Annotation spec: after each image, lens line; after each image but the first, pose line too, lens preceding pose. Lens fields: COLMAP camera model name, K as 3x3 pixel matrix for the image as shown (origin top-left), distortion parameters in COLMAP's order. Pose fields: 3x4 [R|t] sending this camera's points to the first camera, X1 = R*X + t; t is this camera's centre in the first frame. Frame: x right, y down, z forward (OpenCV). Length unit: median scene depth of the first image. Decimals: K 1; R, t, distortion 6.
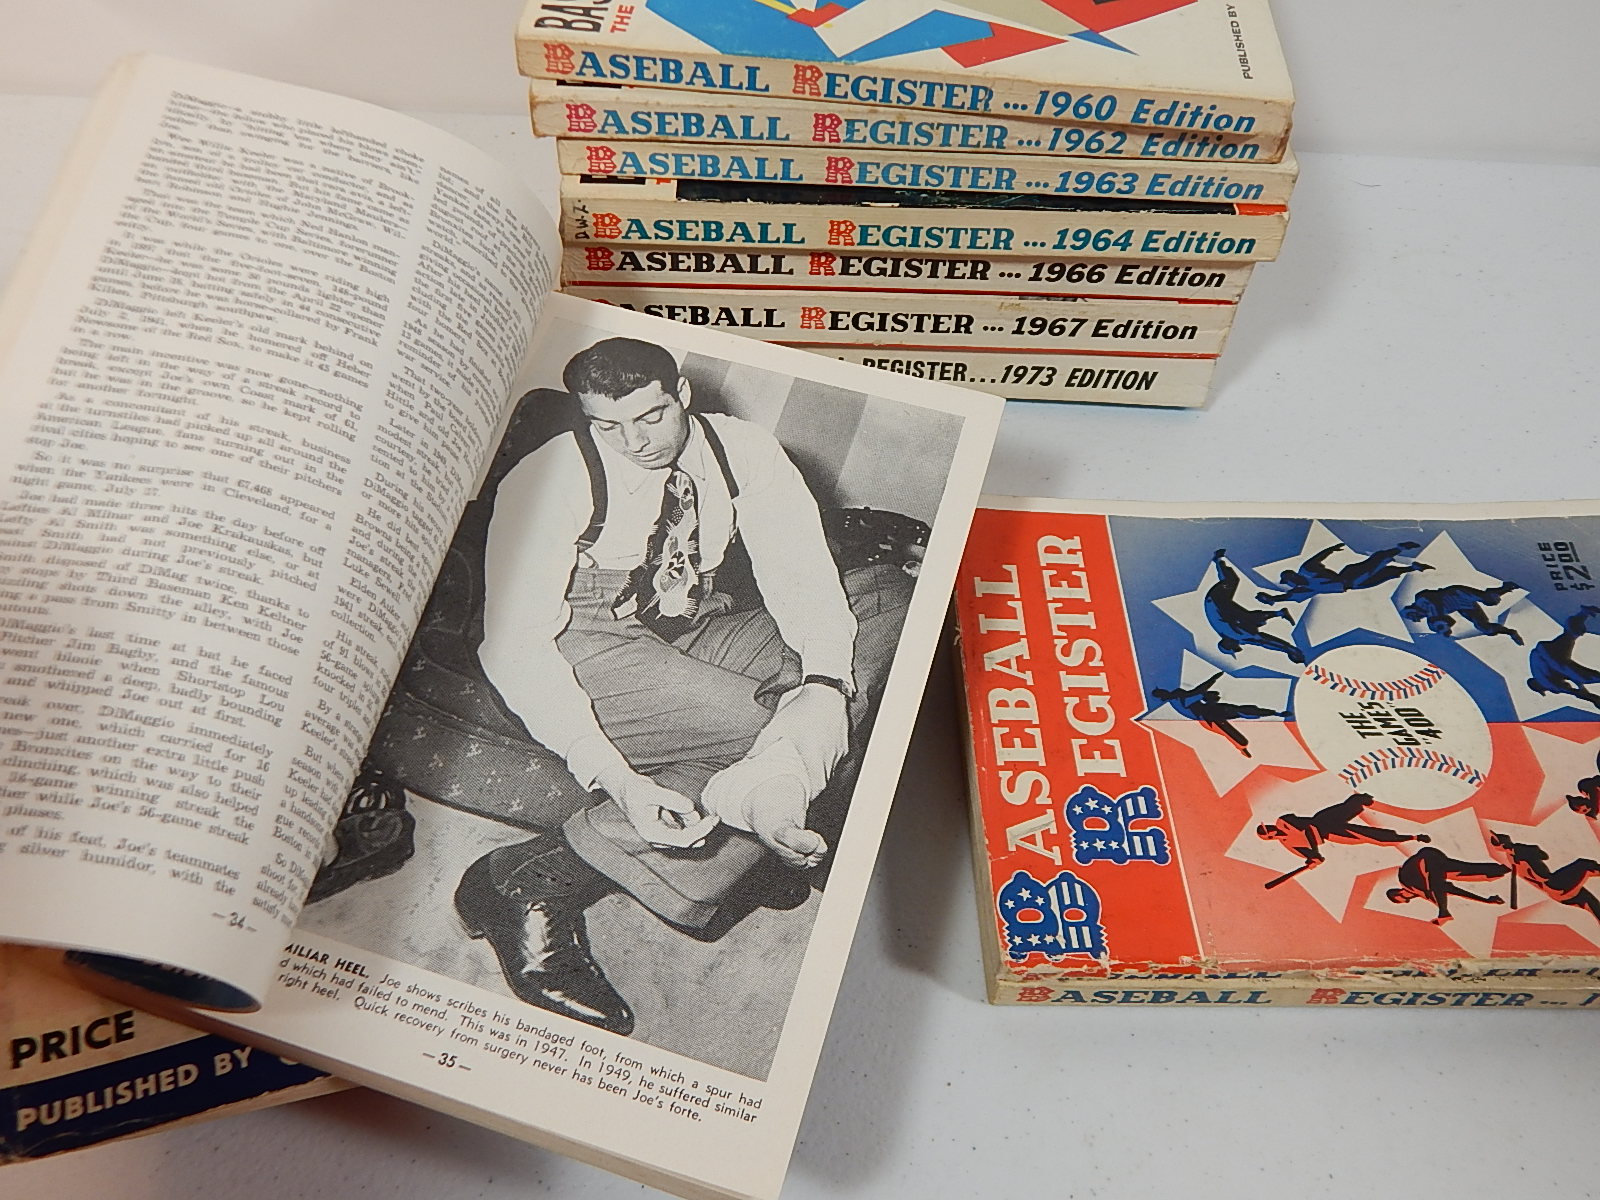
lens RADIAL K [[1321.7, 0, 826.9], [0, 1321.7, 563.2], [0, 0, 1]] dist [0.063277, -0.071951]
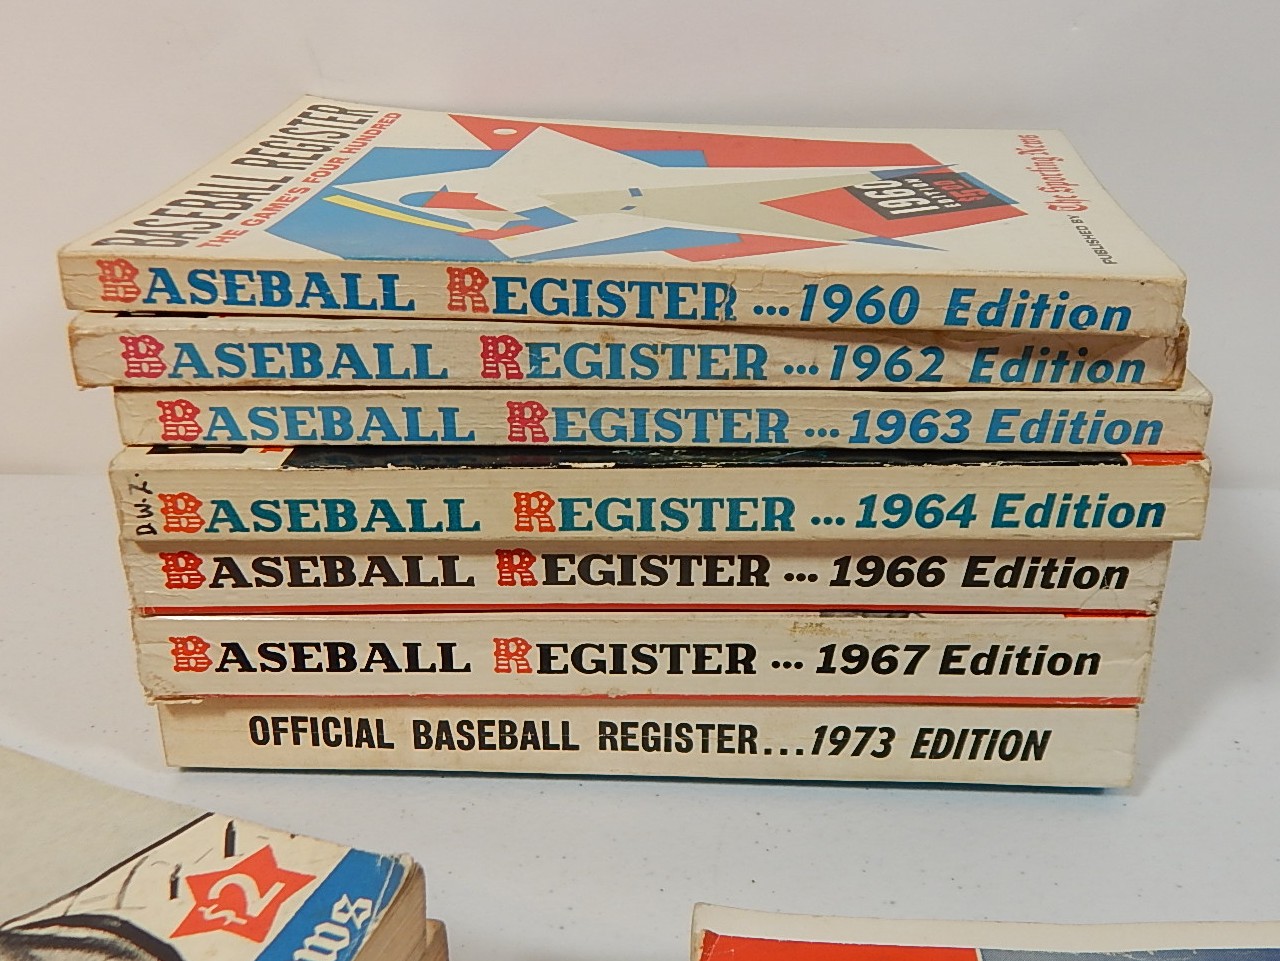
lens RADIAL K [[1293.4, 0, 694.6], [0, 1293.4, 499.5], [0, 0, 1]] dist [0.016796, 0.000000]
pose [[0.998488, -0.038669, -0.039071, 0.119841], [0.018654, 0.906924, -0.420882, 0.020023], [0.051710, 0.419517, 0.906274, 0.423610]]
